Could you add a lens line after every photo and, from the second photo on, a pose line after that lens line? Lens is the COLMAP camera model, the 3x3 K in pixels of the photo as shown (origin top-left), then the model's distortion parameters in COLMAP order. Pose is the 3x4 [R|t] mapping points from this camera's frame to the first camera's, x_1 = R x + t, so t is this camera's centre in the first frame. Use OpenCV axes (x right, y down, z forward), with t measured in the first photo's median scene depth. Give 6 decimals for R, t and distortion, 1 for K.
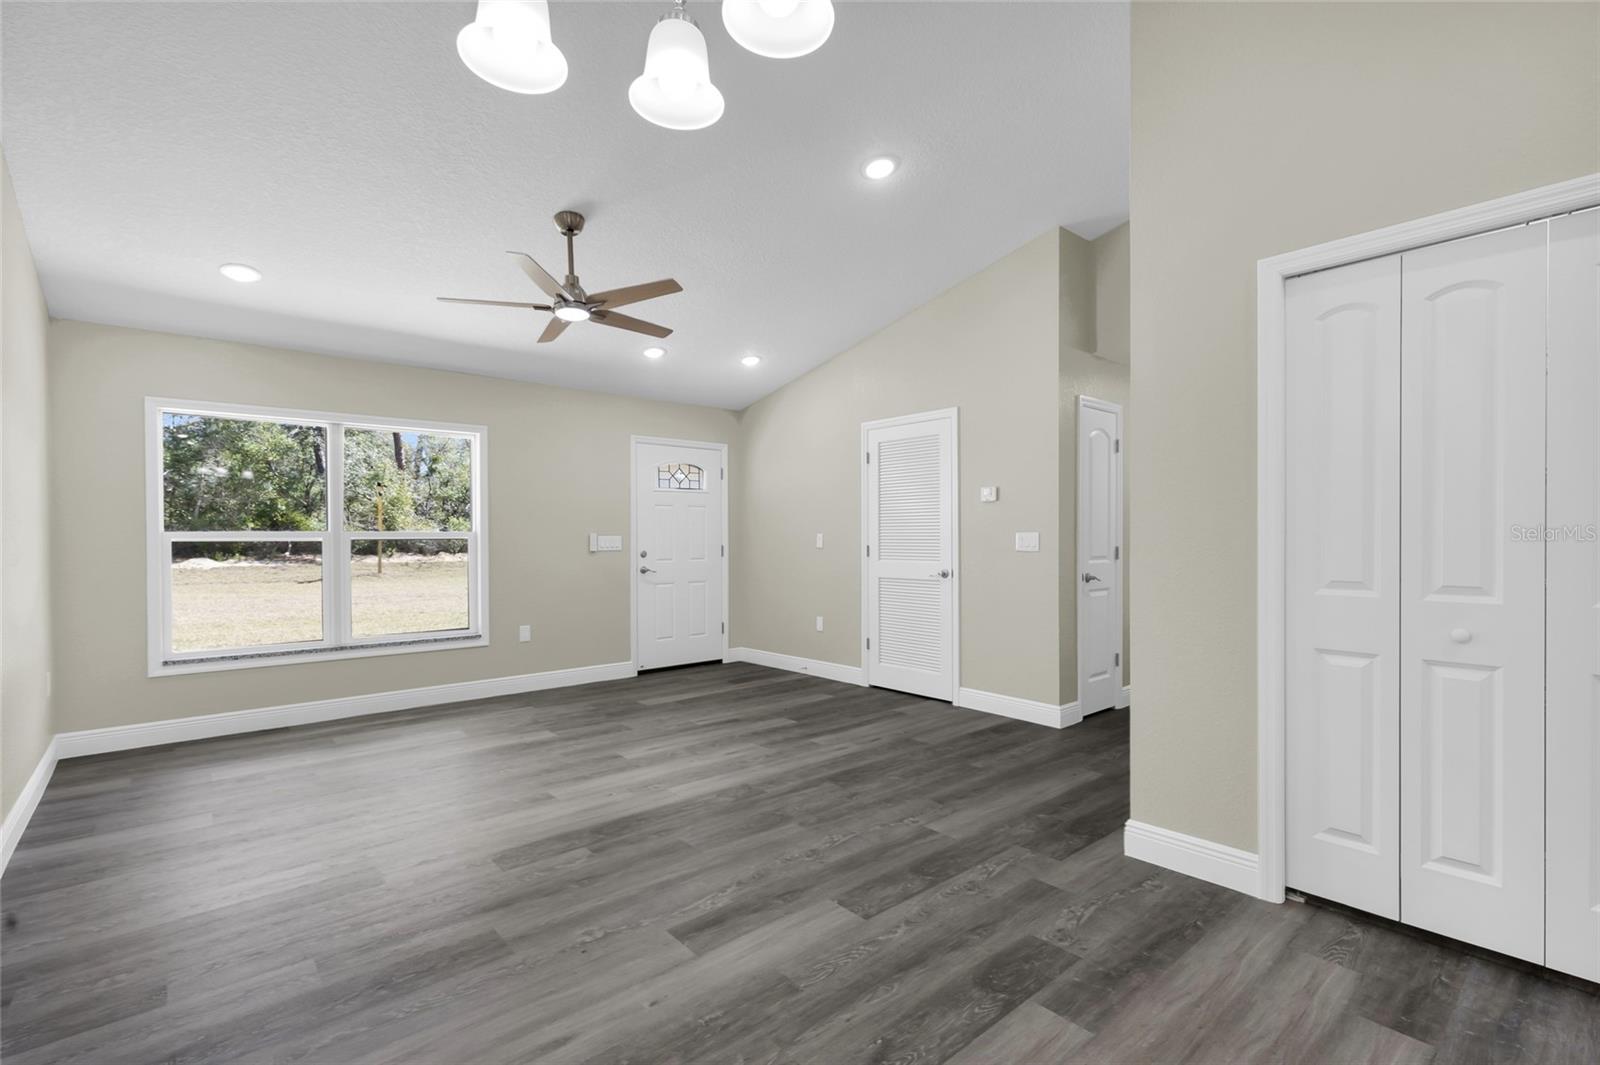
lens RADIAL K [[723.7, 0, 796.9], [0, 723.7, 540.9], [0, 0, 1]] dist [0.001331, 0.000369]
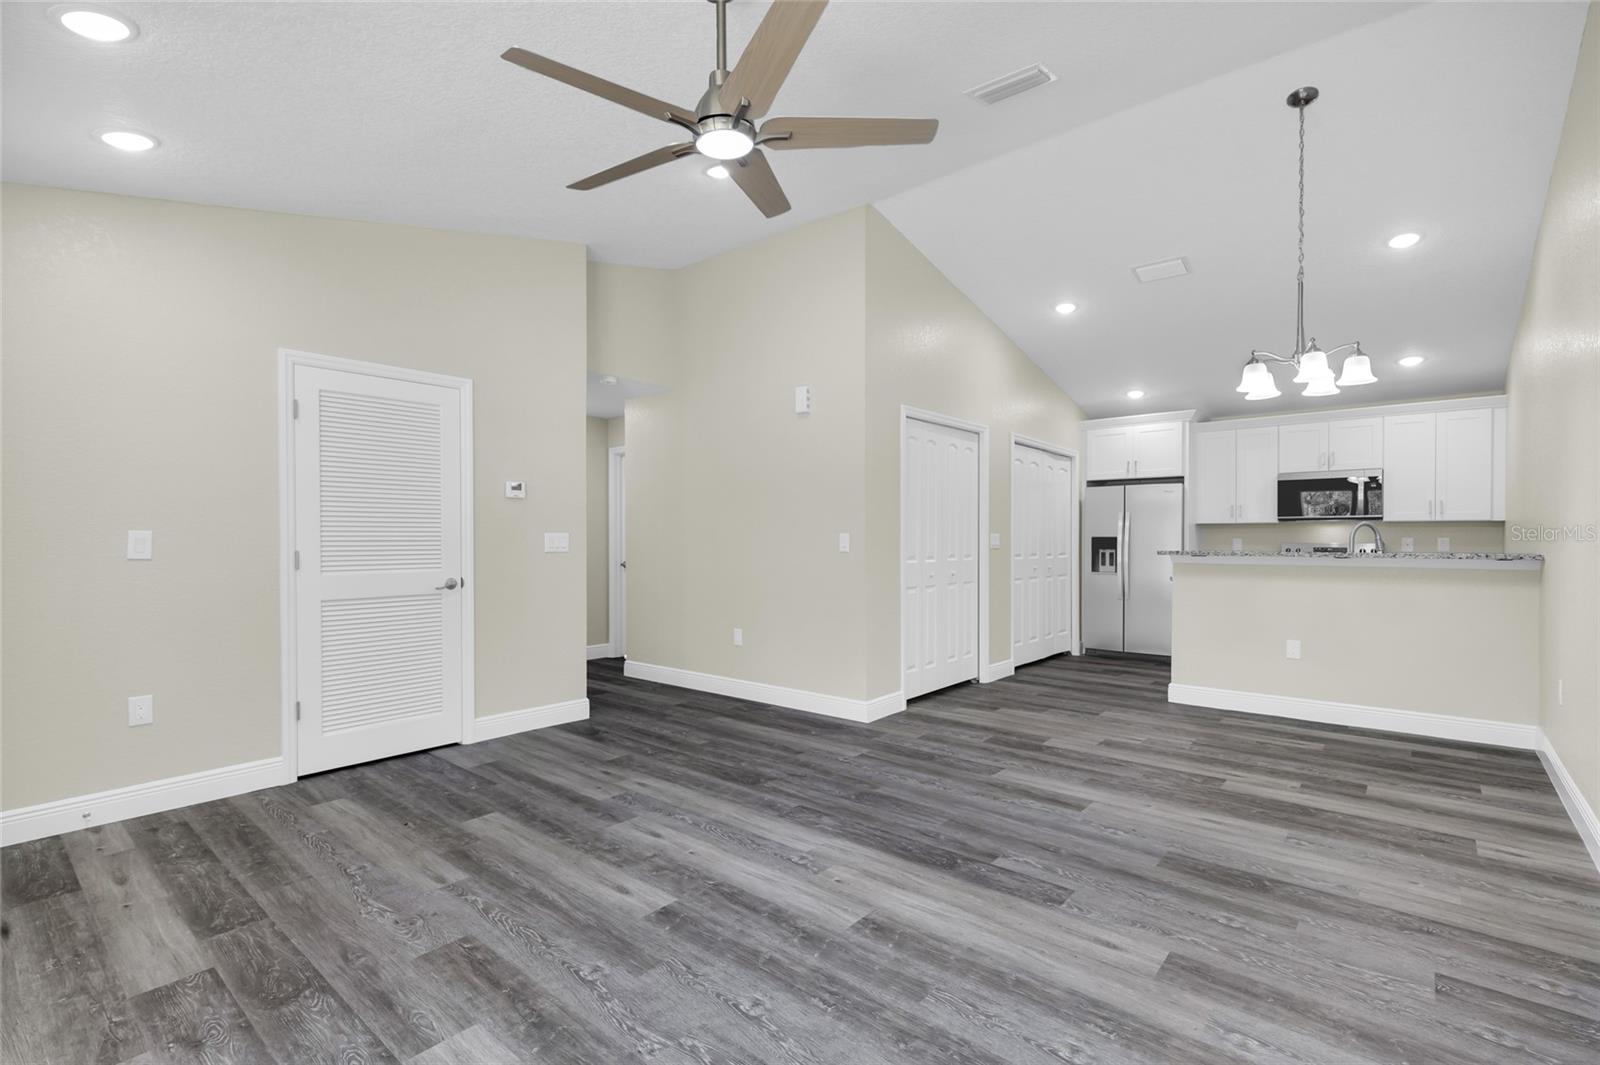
lens RADIAL K [[723.7, 0, 796.9], [0, 723.7, 540.9], [0, 0, 1]] dist [0.001331, 0.000369]
pose [[-0.141254, -0.004101, 0.989965, -0.871034], [0.008150, 0.999953, 0.005305, -0.004049], [-0.989940, 0.008817, -0.141214, 1.009035]]
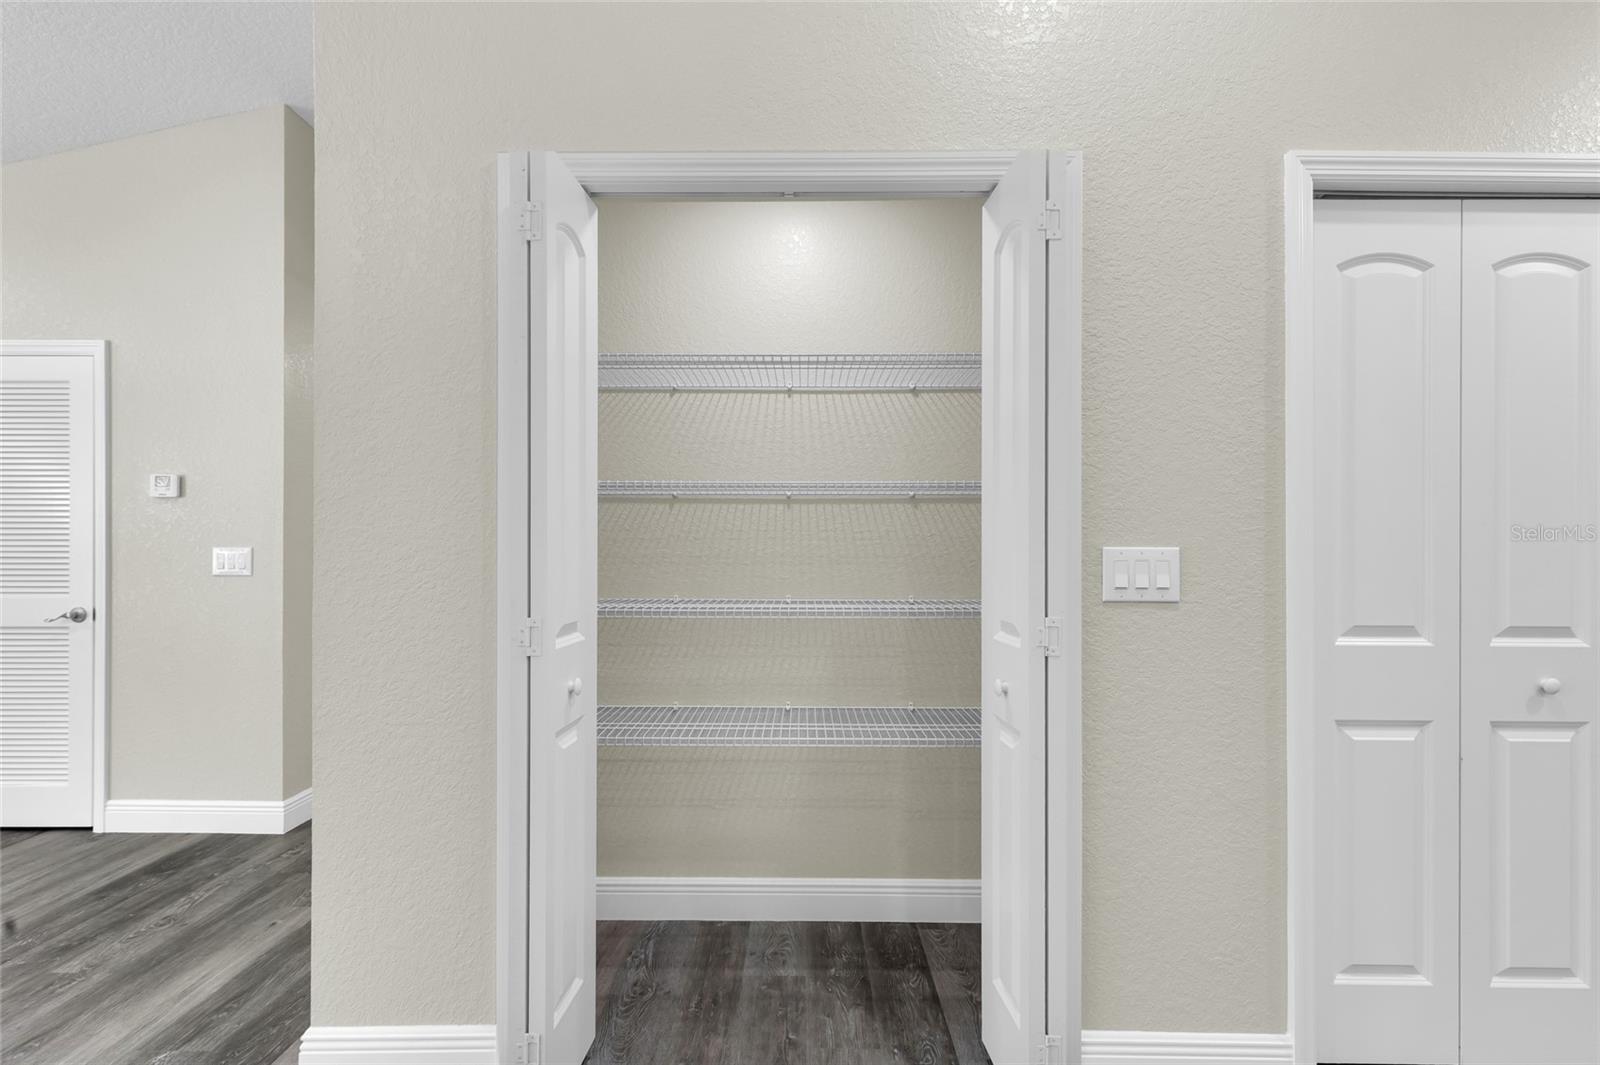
lens RADIAL K [[724.6, 0, 803.3], [0, 724.6, 548.8], [0, 0, 1]] dist [0.001309, 0.000405]
pose [[0.656364, -0.000681, 0.754444, 0.198696], [0.000509, 1.000000, 0.000459, -0.012783], [-0.754444, 0.000083, 0.656364, 0.209458]]
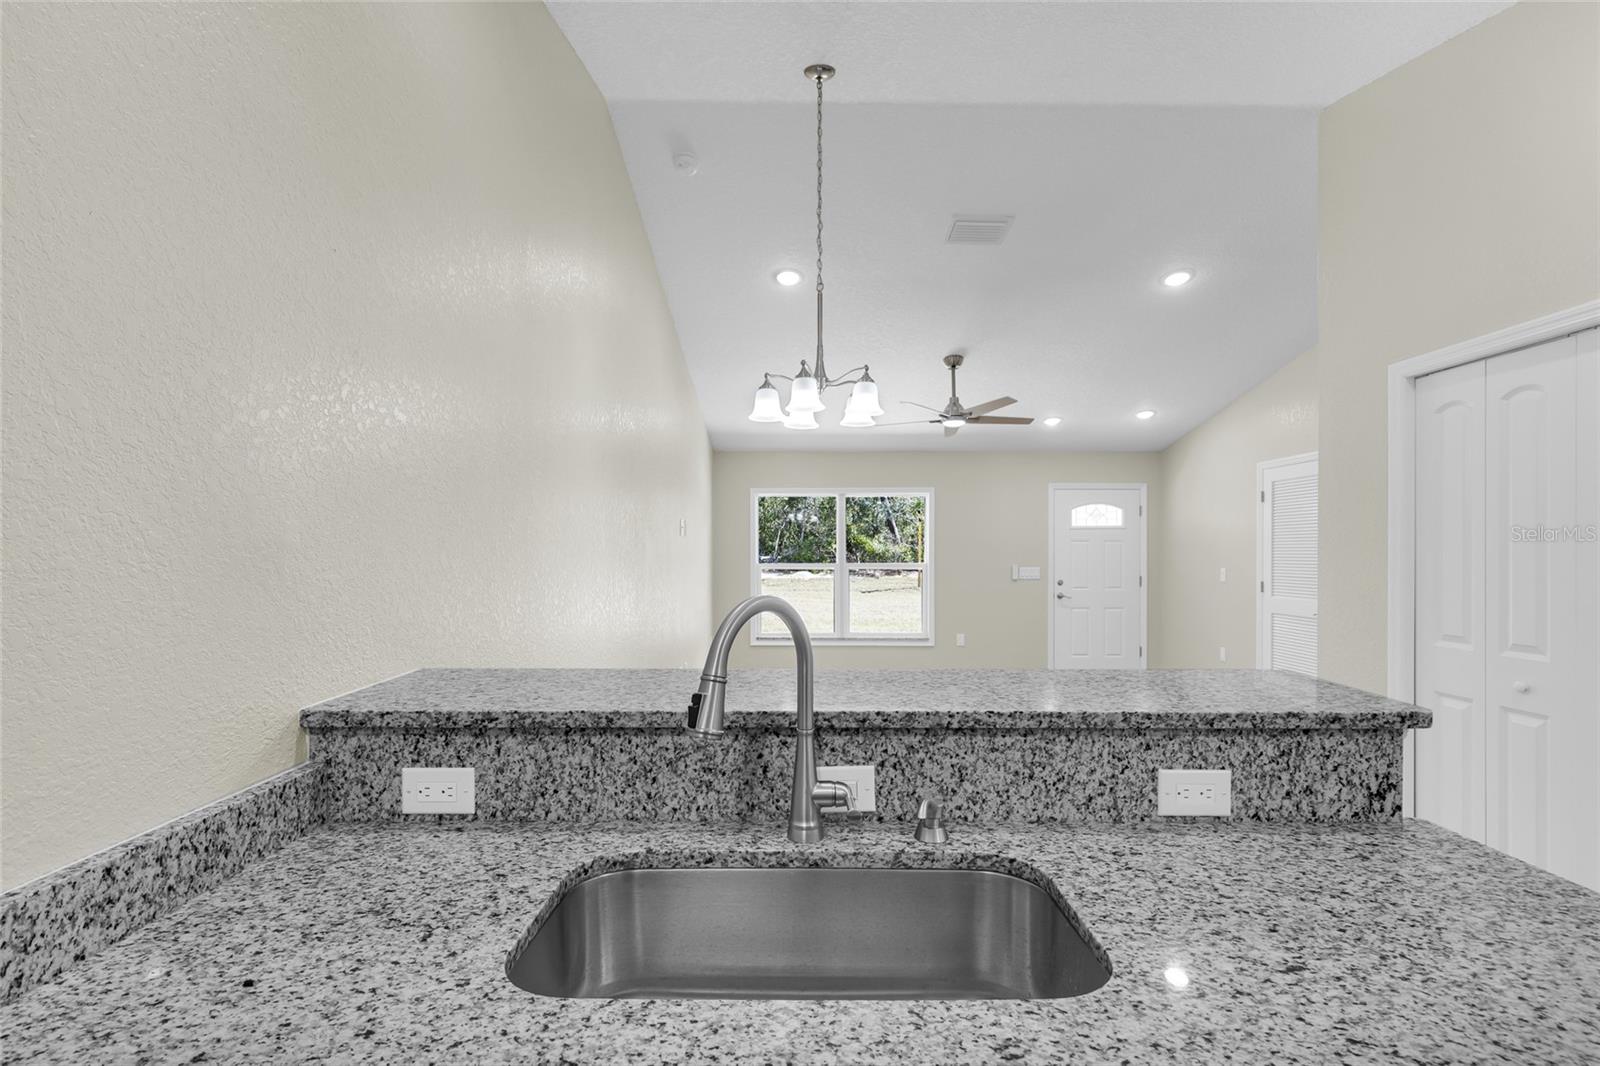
lens RADIAL K [[753.5, 0, 798.2], [0, 753.5, 556.9], [0, 0, 1]] dist [0.001265, 0.000209]
pose [[0.759422, 0.007621, -0.650554, 0.448009], [-0.007561, 0.999967, 0.002888, -0.040667], [0.650554, 0.002725, 0.759455, -0.374967]]
